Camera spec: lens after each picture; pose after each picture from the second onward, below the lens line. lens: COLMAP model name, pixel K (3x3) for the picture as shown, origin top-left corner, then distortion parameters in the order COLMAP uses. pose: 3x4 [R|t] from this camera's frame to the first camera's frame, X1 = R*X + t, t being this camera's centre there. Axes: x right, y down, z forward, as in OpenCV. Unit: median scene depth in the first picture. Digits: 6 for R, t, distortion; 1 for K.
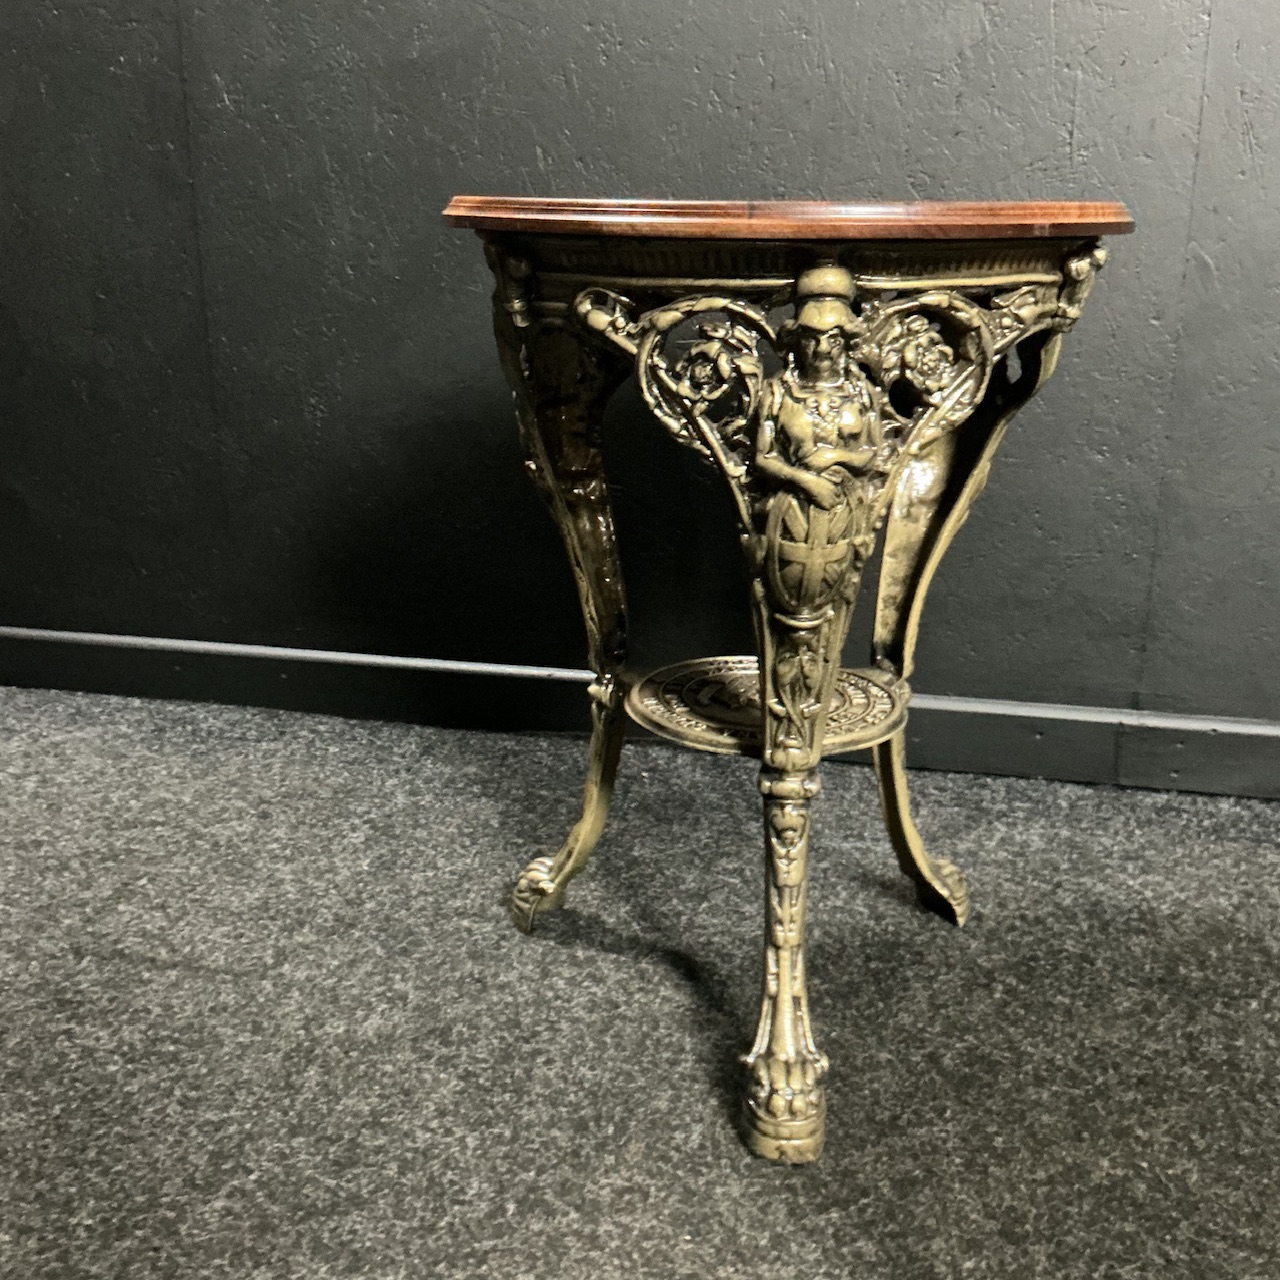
lens RADIAL K [[1454.0, 0, 630.7], [0, 1454.0, 643.0], [0, 0, 1]] dist [0.028456, 0.000000]
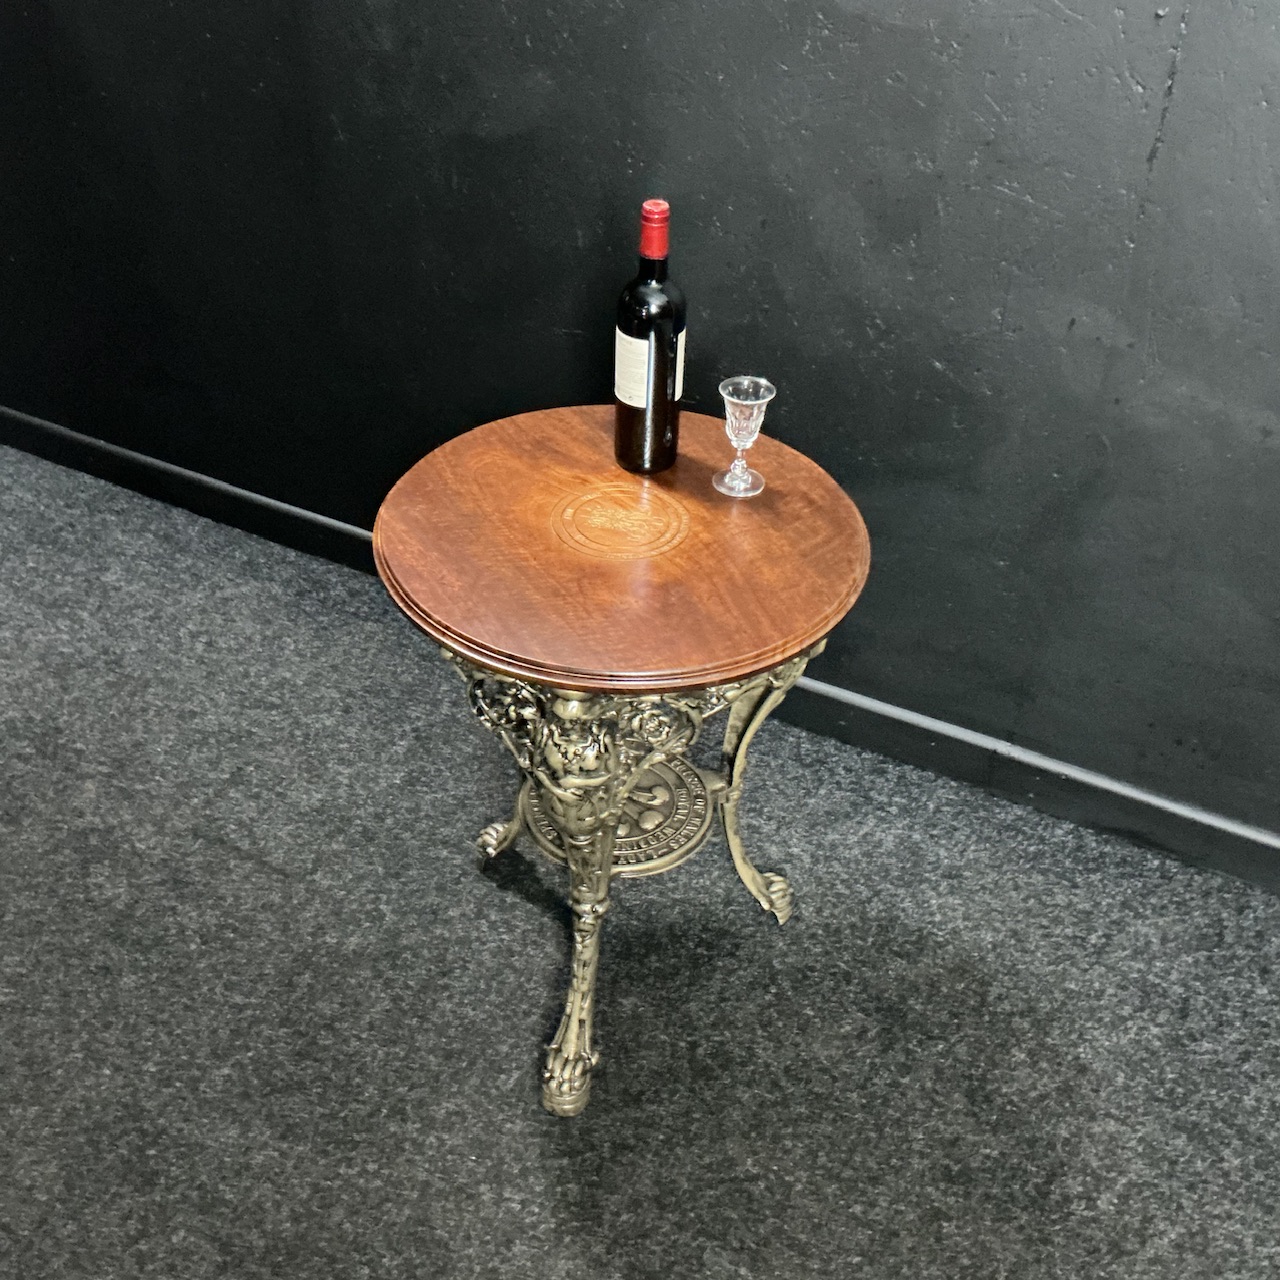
lens RADIAL K [[1454.0, 0, 645.3], [0, 1454.0, 639.4], [0, 0, 1]] dist [0.028456, 0.000000]
pose [[0.969279, 0.168814, -0.178884, 0.349811], [-0.095589, 0.928651, 0.358429, -0.627855], [0.226629, -0.330318, 0.916258, -0.248814]]
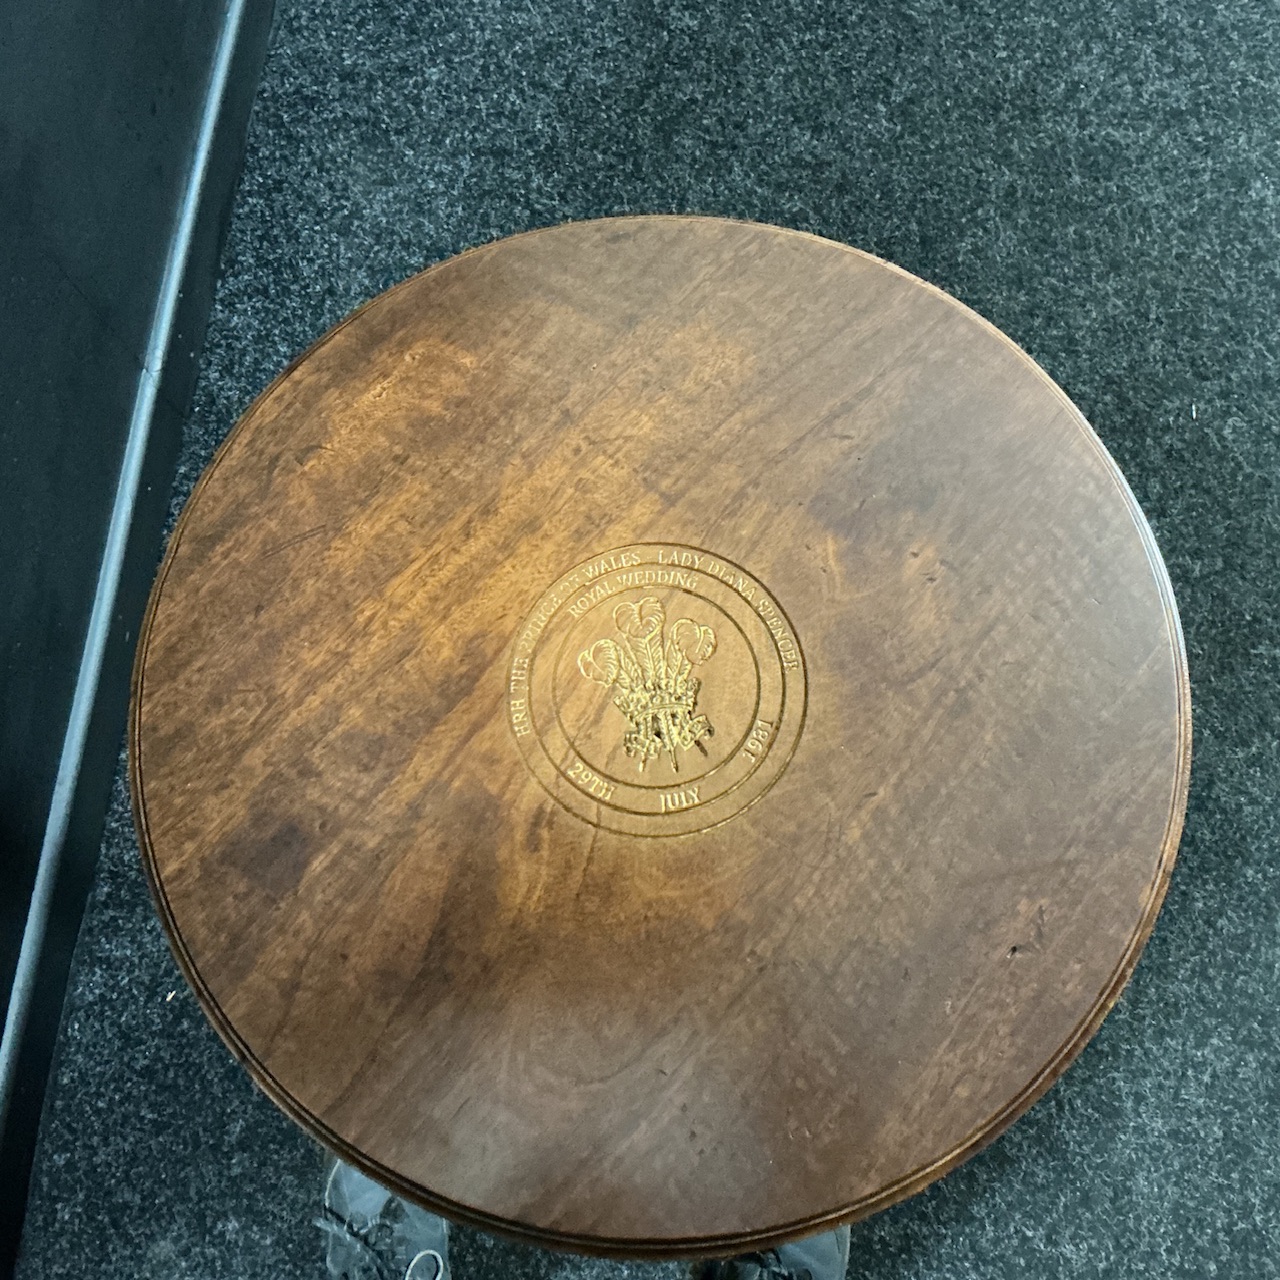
lens RADIAL K [[1454.0, 0, 643.7], [0, 1454.0, 639.0], [0, 0, 1]] dist [0.028456, 0.000000]
pose [[-0.117045, -0.964234, 0.237809, -0.029940], [0.304298, 0.193118, 0.932796, -0.826392], [-0.945359, 0.181544, 0.270811, 0.762043]]
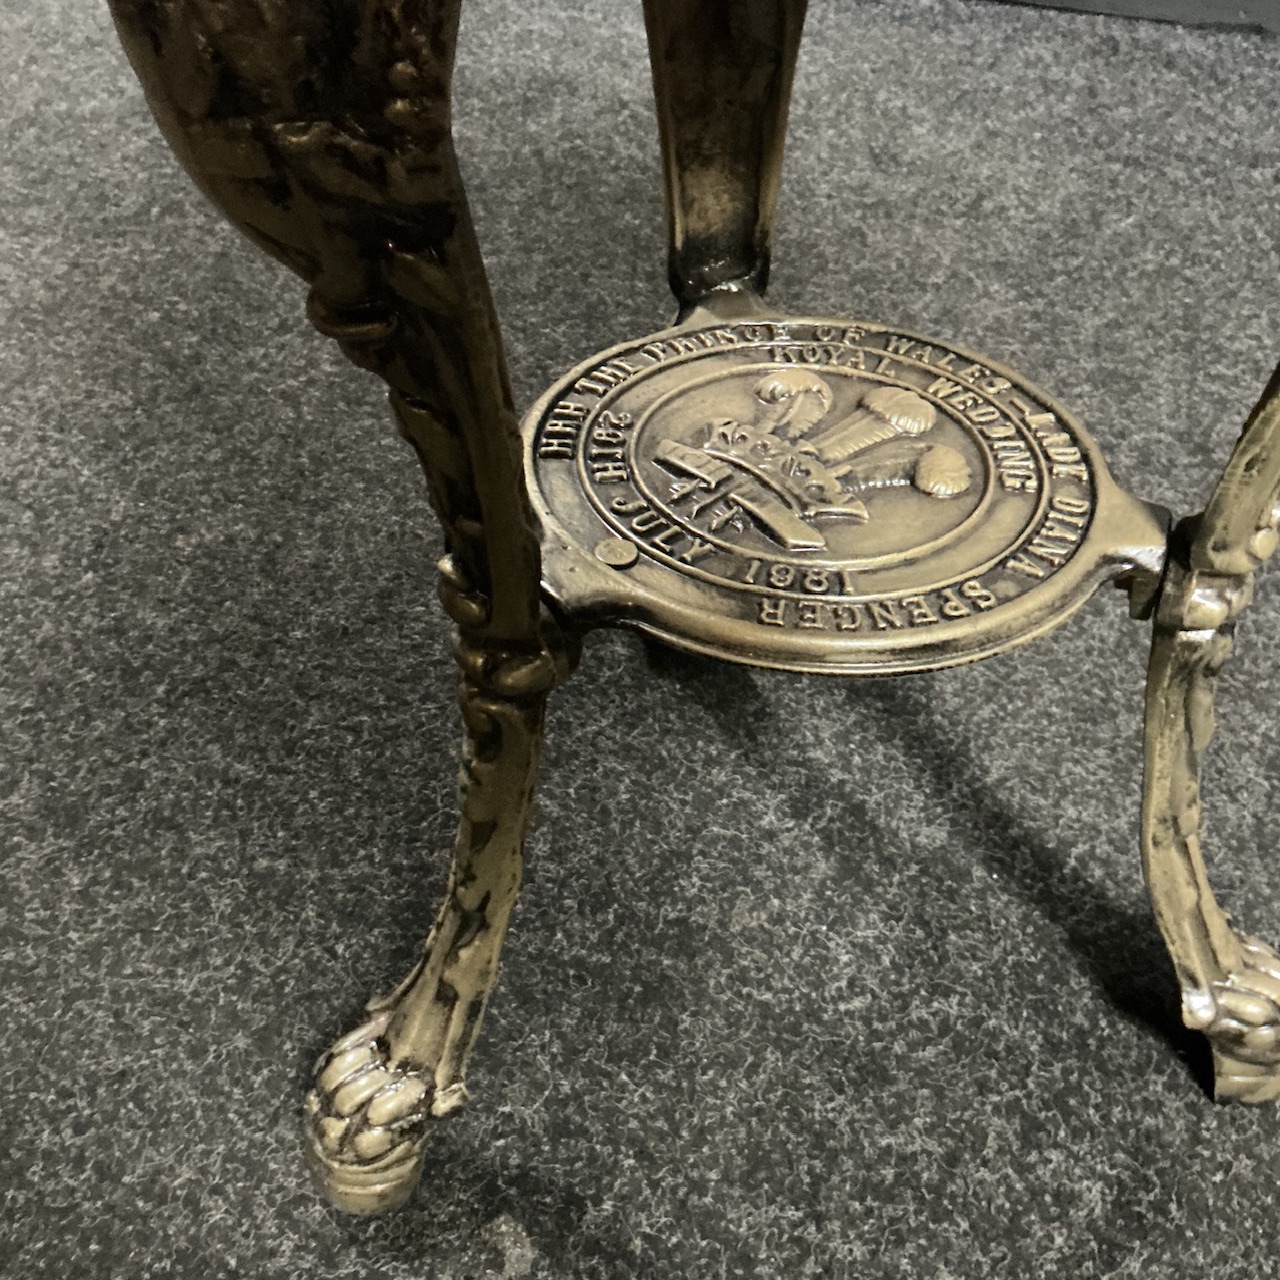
lens RADIAL K [[1454.0, 0, 644.5], [0, 1454.0, 635.5], [0, 0, 1]] dist [0.028456, 0.000000]
pose [[0.998382, 0.054141, -0.017375, 0.331391], [-0.042563, 0.914219, 0.402979, 0.155090], [0.037702, -0.401588, 0.915044, -0.279212]]
